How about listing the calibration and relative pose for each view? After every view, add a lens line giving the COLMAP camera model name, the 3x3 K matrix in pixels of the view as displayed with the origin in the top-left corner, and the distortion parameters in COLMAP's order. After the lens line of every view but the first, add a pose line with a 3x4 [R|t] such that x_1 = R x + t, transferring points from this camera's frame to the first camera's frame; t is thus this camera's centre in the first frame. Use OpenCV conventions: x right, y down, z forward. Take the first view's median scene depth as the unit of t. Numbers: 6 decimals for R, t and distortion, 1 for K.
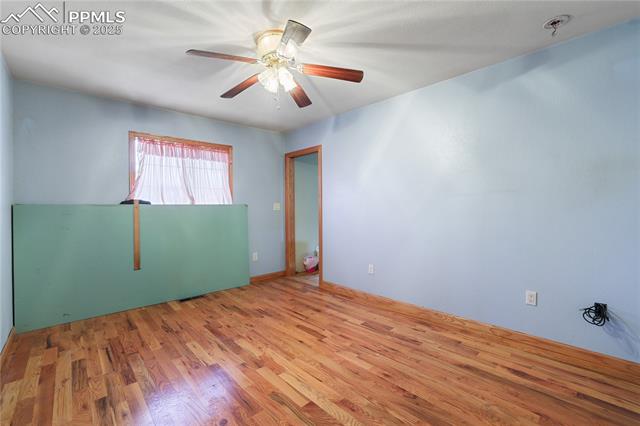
lens RADIAL K [[275.1, 0, 319.5], [0, 275.1, 207.6], [0, 0, 1]] dist [-0.048157, 0.017390]
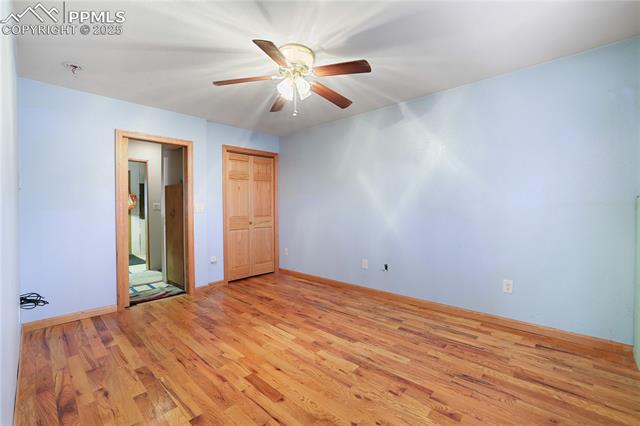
lens RADIAL K [[275.1, 0, 319.5], [0, 275.1, 207.6], [0, 0, 1]] dist [-0.048157, 0.017390]
pose [[-0.997917, 0.019561, -0.061466, -0.139778], [0.019348, 0.999805, 0.004073, -0.001569], [0.061534, 0.002875, -0.998101, 1.683163]]
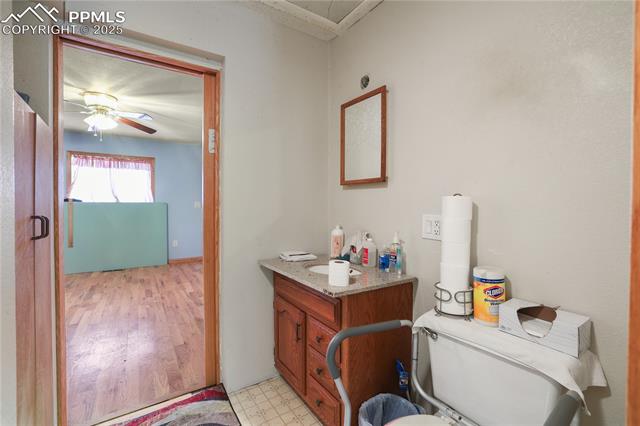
lens RADIAL K [[275.1, 0, 319.5], [0, 275.1, 207.6], [0, 0, 1]] dist [-0.048157, 0.017390]
pose [[0.986768, 0.015141, -0.161429, 1.054040], [-0.014134, 0.999873, 0.007386, -0.012855], [0.161521, -0.005006, 0.986857, -0.231958]]
